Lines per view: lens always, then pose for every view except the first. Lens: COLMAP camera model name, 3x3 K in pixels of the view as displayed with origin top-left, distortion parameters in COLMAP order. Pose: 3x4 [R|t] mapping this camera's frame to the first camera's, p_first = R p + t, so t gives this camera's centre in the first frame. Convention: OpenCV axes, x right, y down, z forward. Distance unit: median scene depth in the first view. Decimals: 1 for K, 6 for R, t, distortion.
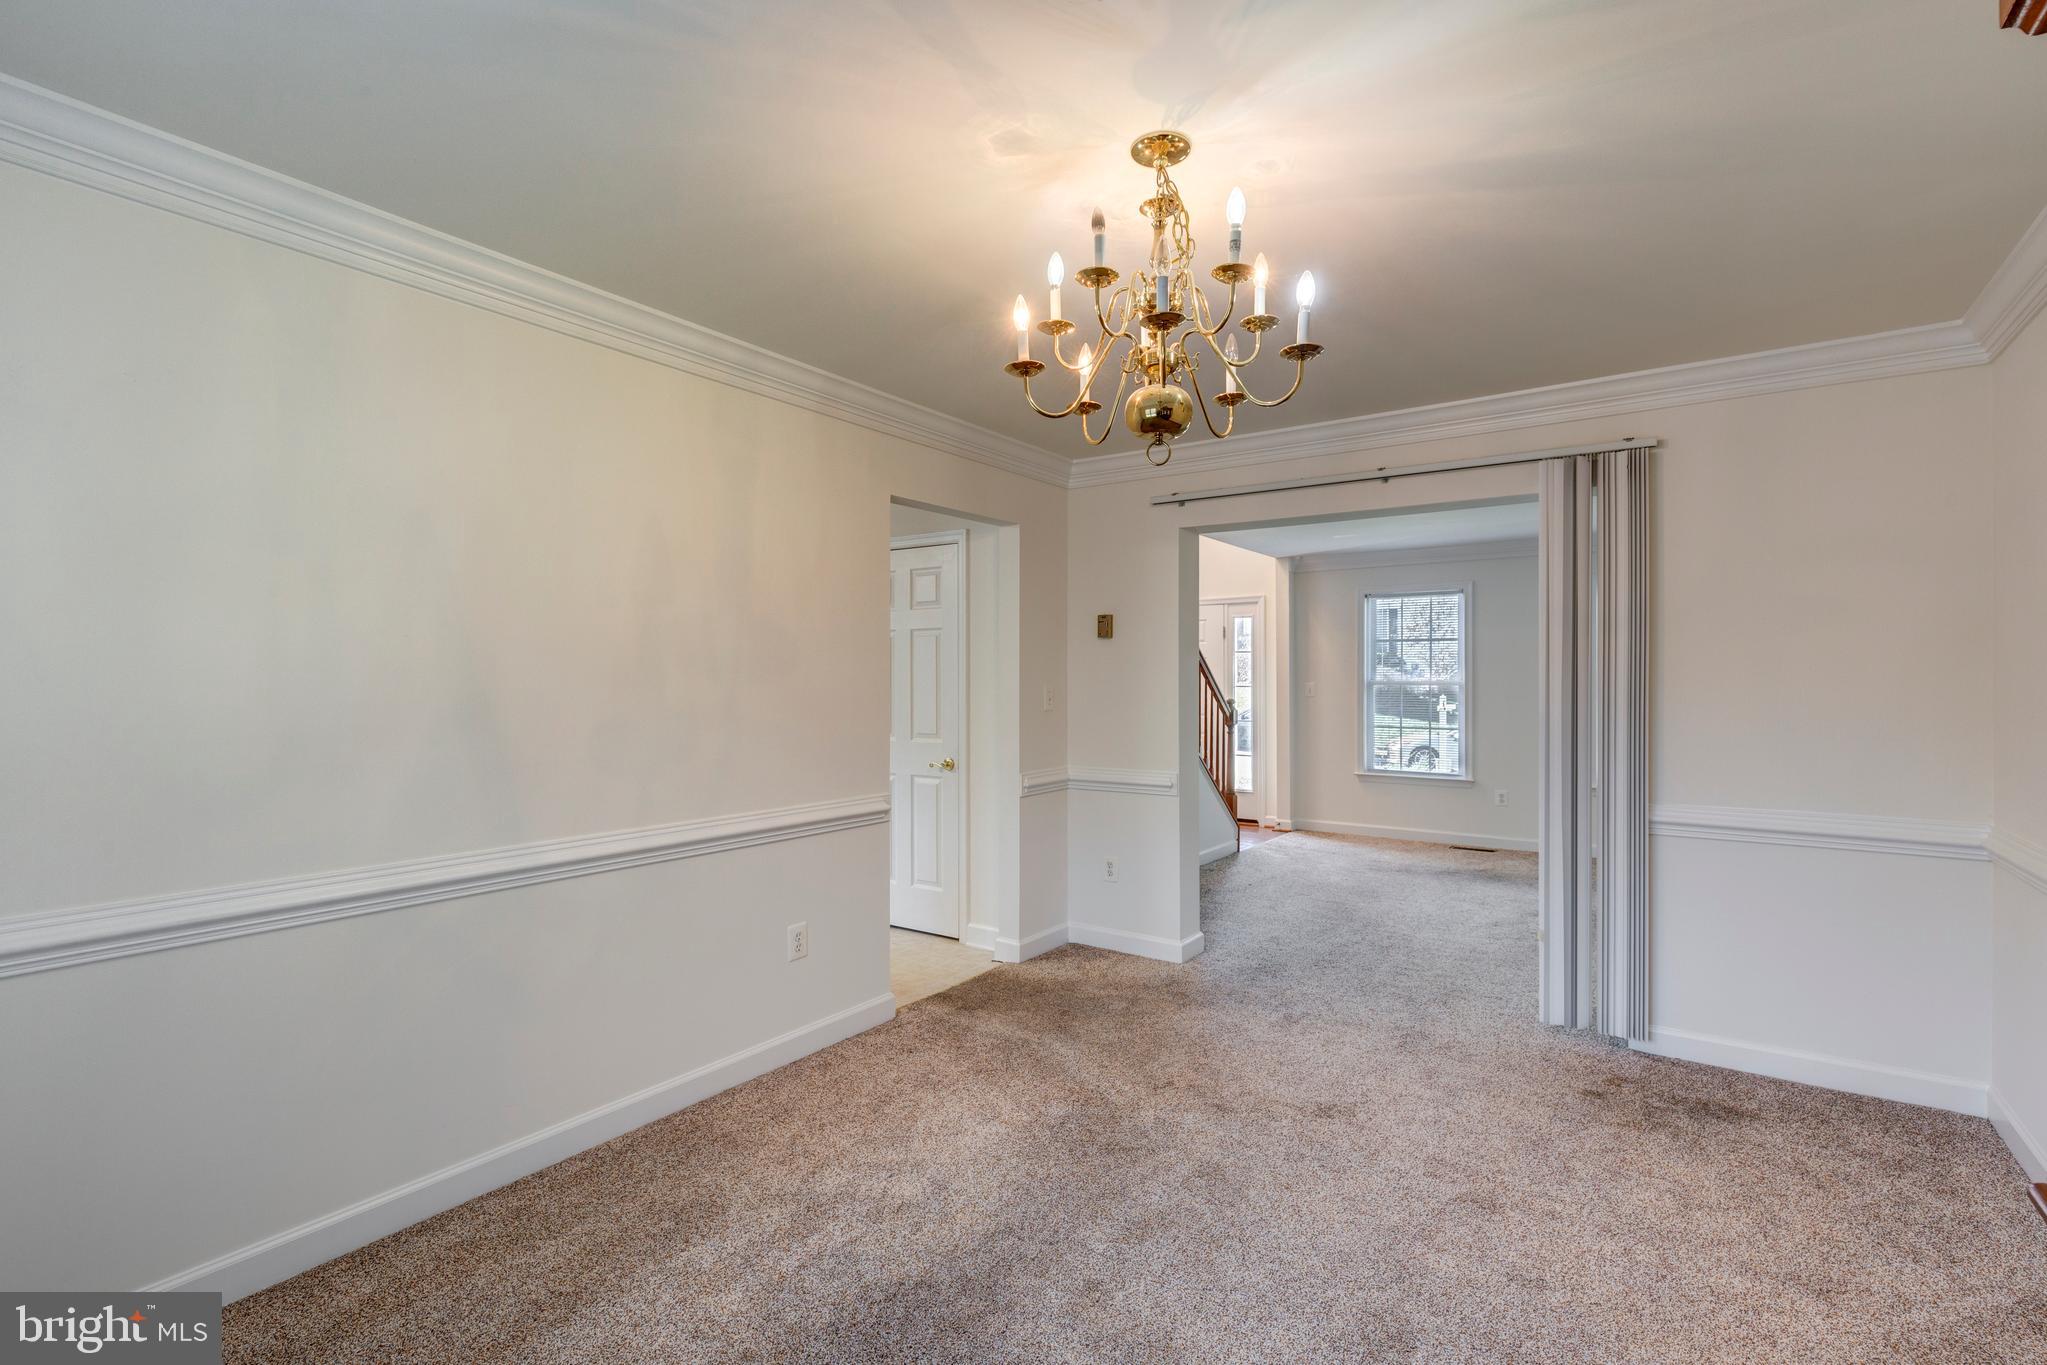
lens RADIAL K [[934.5, 0, 1039.1], [0, 934.5, 684.4], [0, 0, 1]] dist [0.013145, -0.002461]
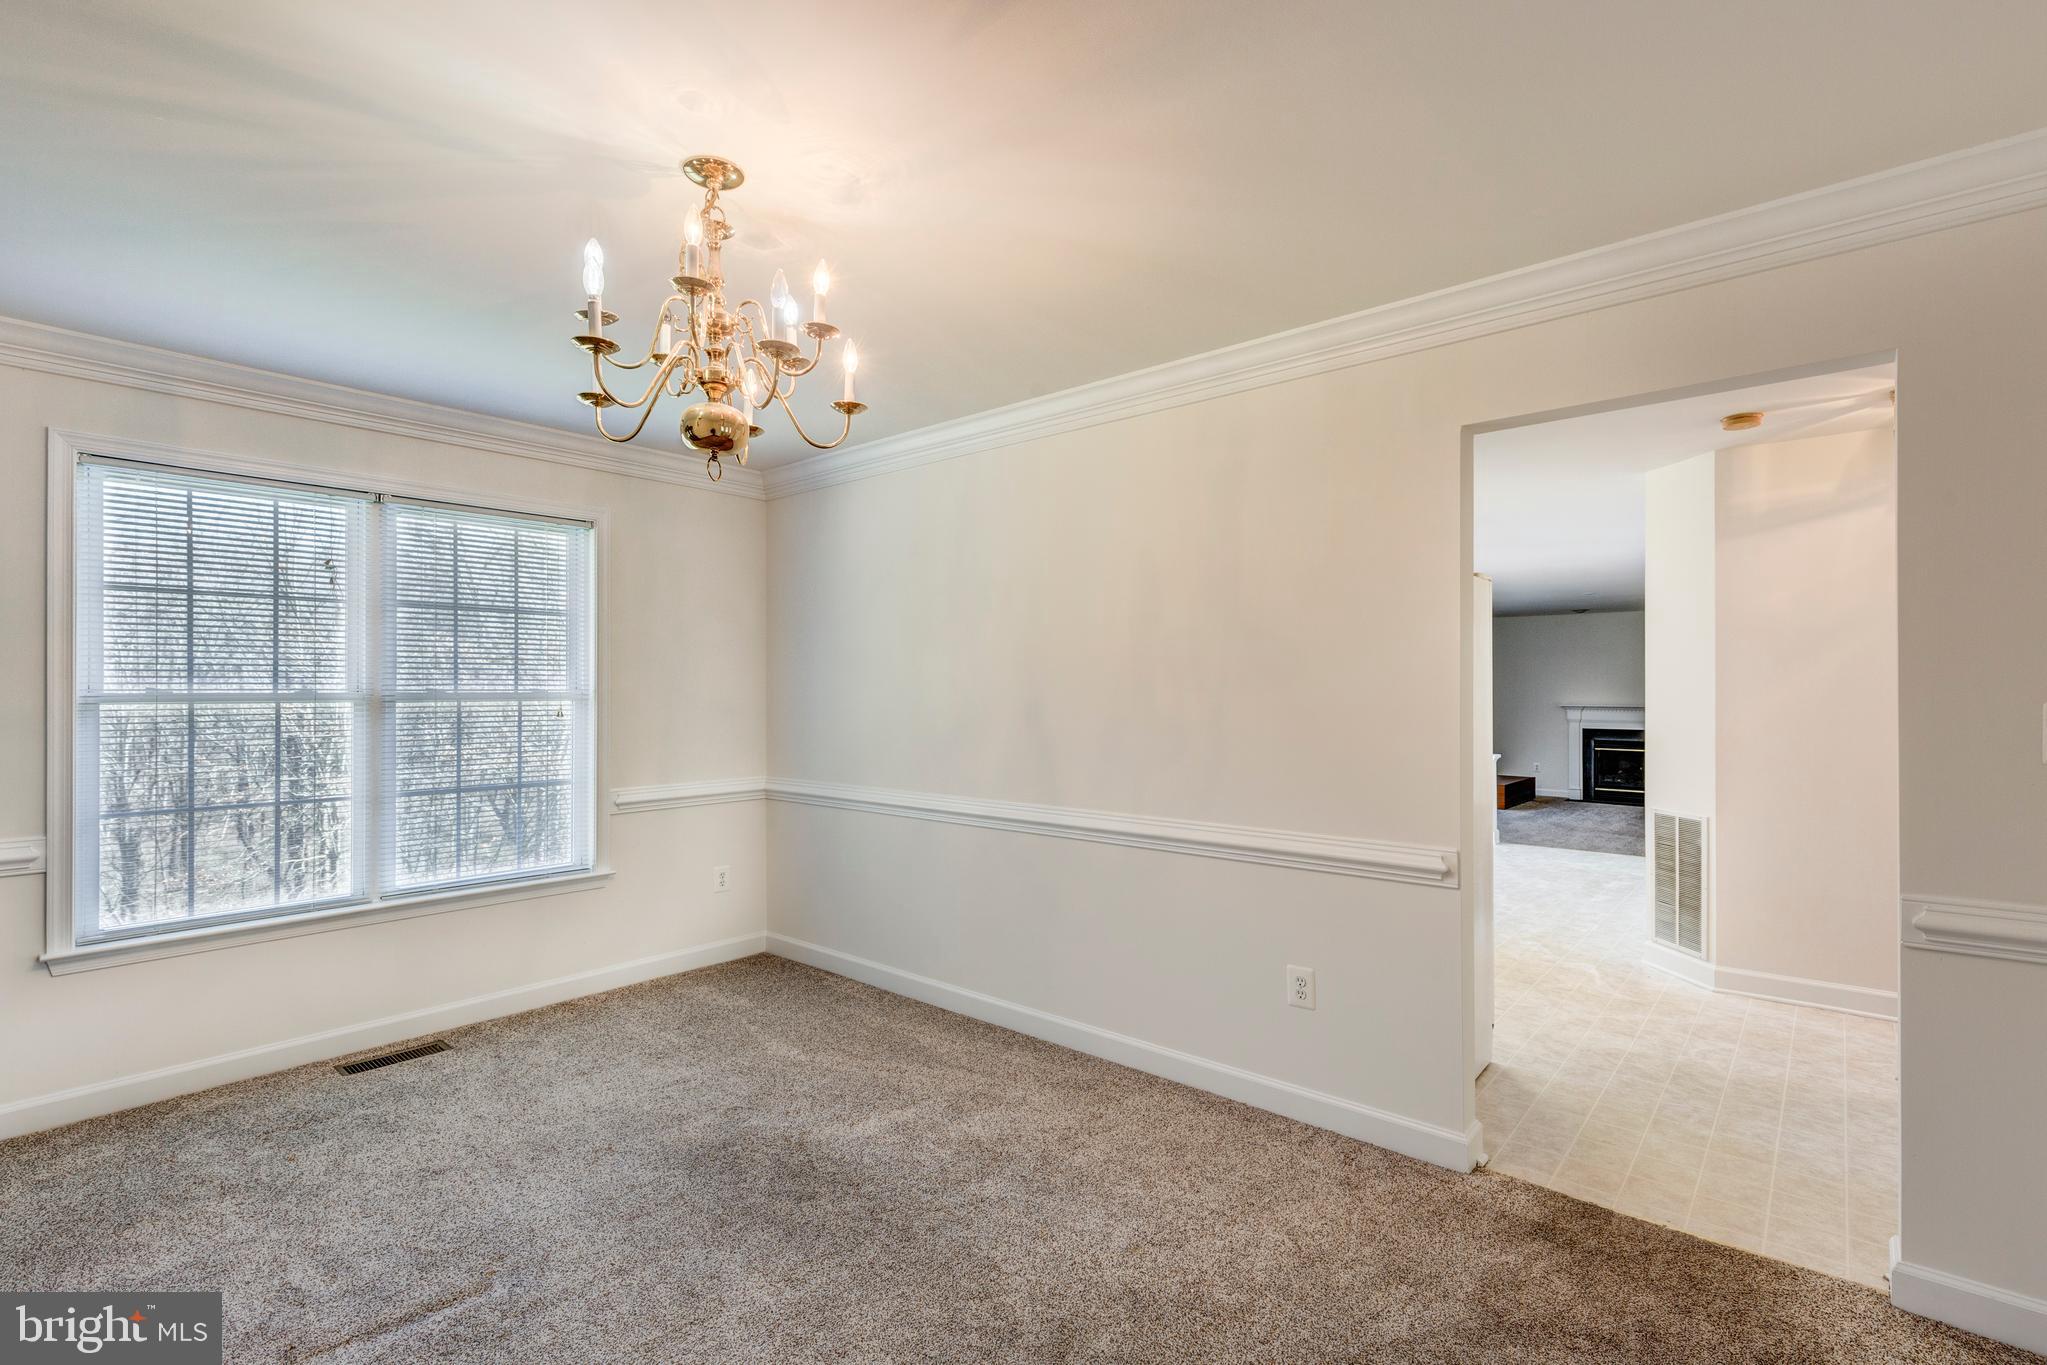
lens RADIAL K [[934.5, 0, 1037.6], [0, 934.5, 687.7], [0, 0, 1]] dist [0.013145, -0.002461]
pose [[-0.113155, -0.000345, -0.993577, 0.617125], [0.006551, 0.999978, -0.001093, -0.006841], [0.993556, -0.006633, -0.113150, 0.820395]]
